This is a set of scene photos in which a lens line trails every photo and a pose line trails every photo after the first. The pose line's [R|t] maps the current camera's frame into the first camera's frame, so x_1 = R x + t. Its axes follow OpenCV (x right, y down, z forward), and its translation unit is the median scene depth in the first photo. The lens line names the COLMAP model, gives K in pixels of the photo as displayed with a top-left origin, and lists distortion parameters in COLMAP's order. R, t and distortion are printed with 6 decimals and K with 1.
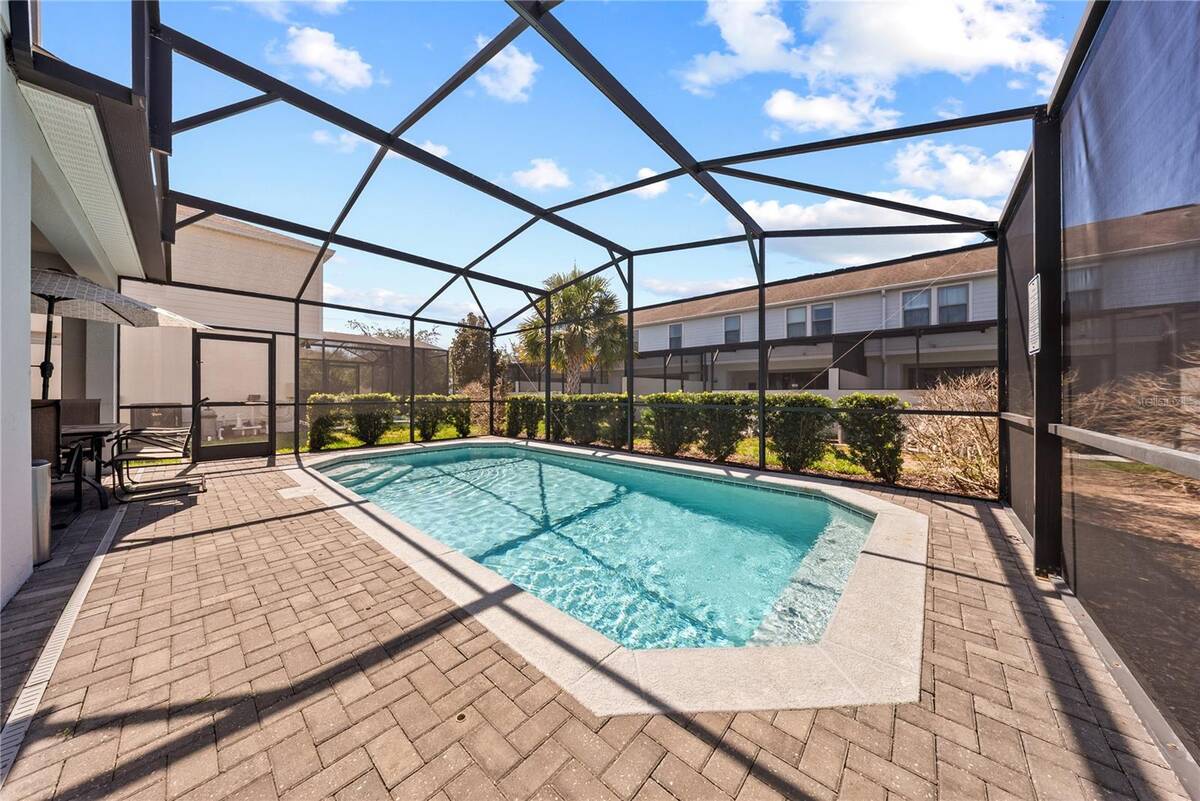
lens RADIAL K [[369.5, 0, 596.7], [0, 369.5, 366.4], [0, 0, 1]] dist [0.008754, -0.000006]
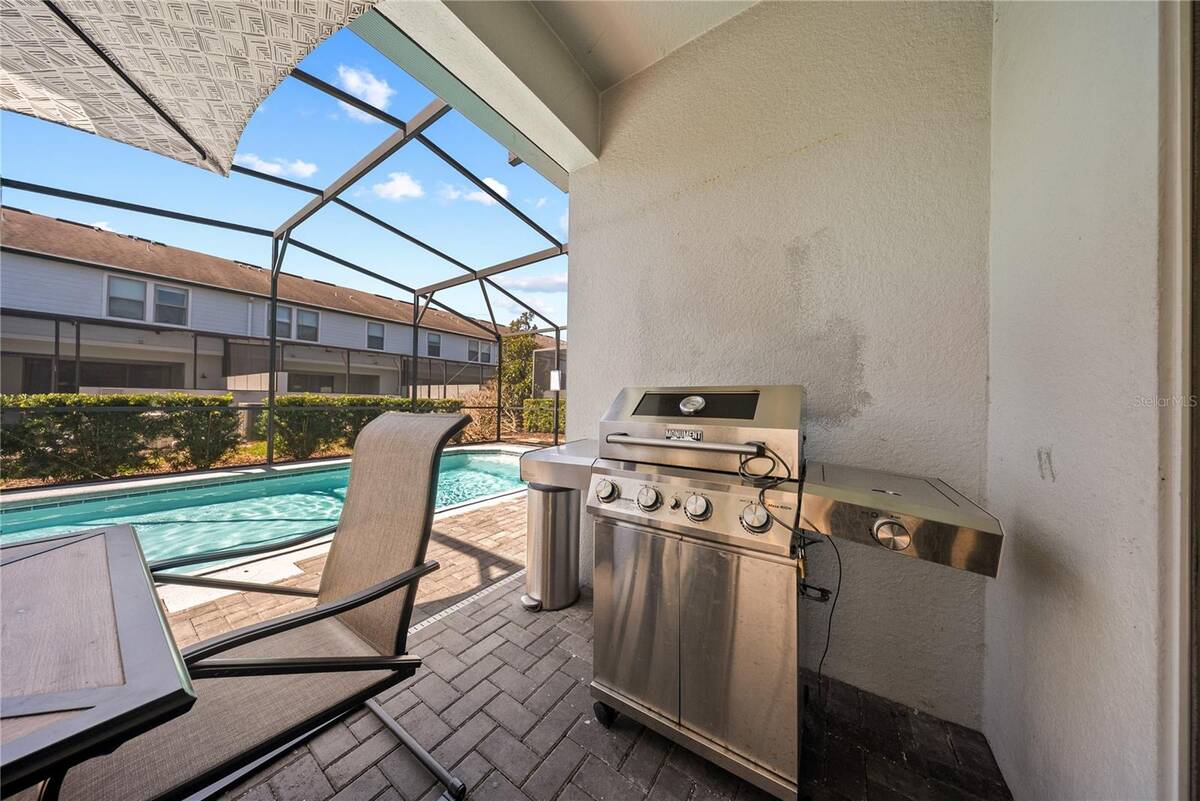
lens RADIAL K [[356.6, 0, 599.4], [0, 356.6, 387.8], [0, 0, 1]] dist [-0.010034, 0.000026]
pose [[-0.136092, 0.035294, 0.990067, -0.470903], [-0.089091, 0.994880, -0.047712, 0.015160], [-0.986682, -0.094699, -0.132251, 0.203102]]
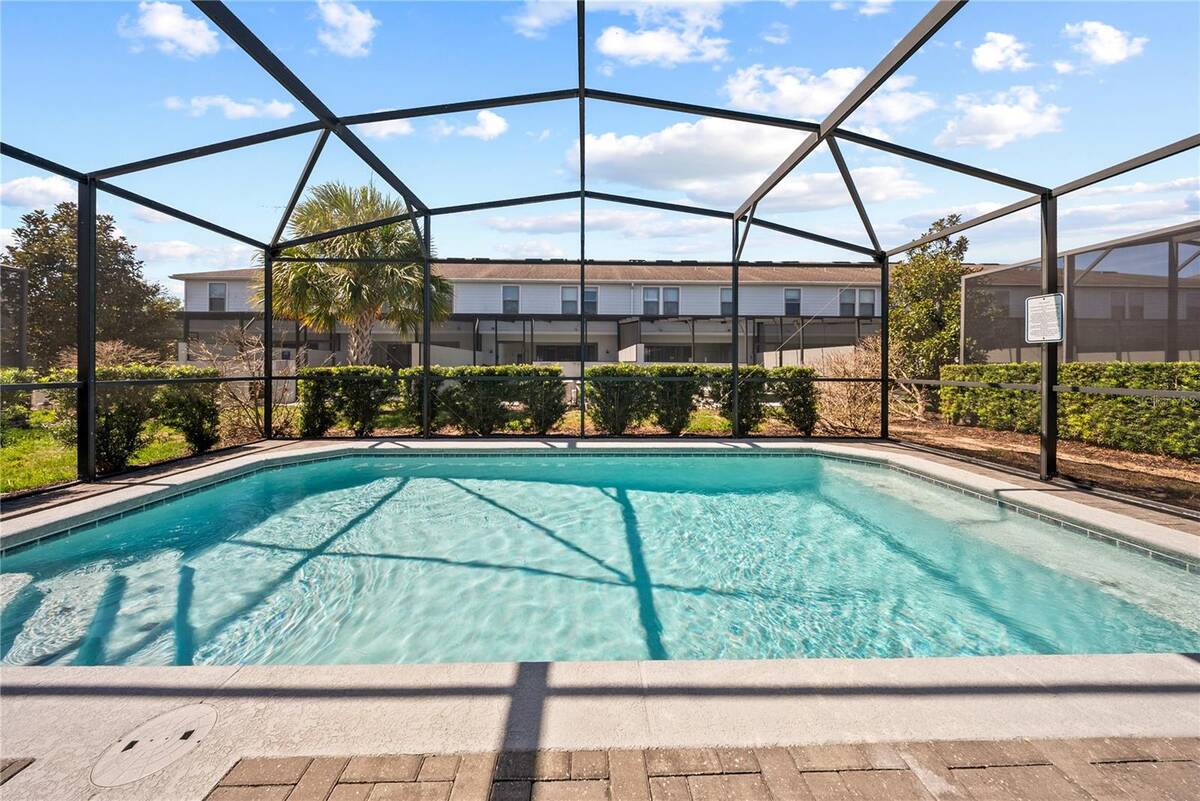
lens RADIAL K [[369.5, 0, 596.7], [0, 369.5, 366.4], [0, 0, 1]] dist [0.008754, -0.000006]
pose [[0.726999, 0.001392, 0.686637, -0.245732], [-0.054573, 0.996952, 0.055759, 0.016777], [-0.684467, -0.078008, 0.724859, 0.223056]]
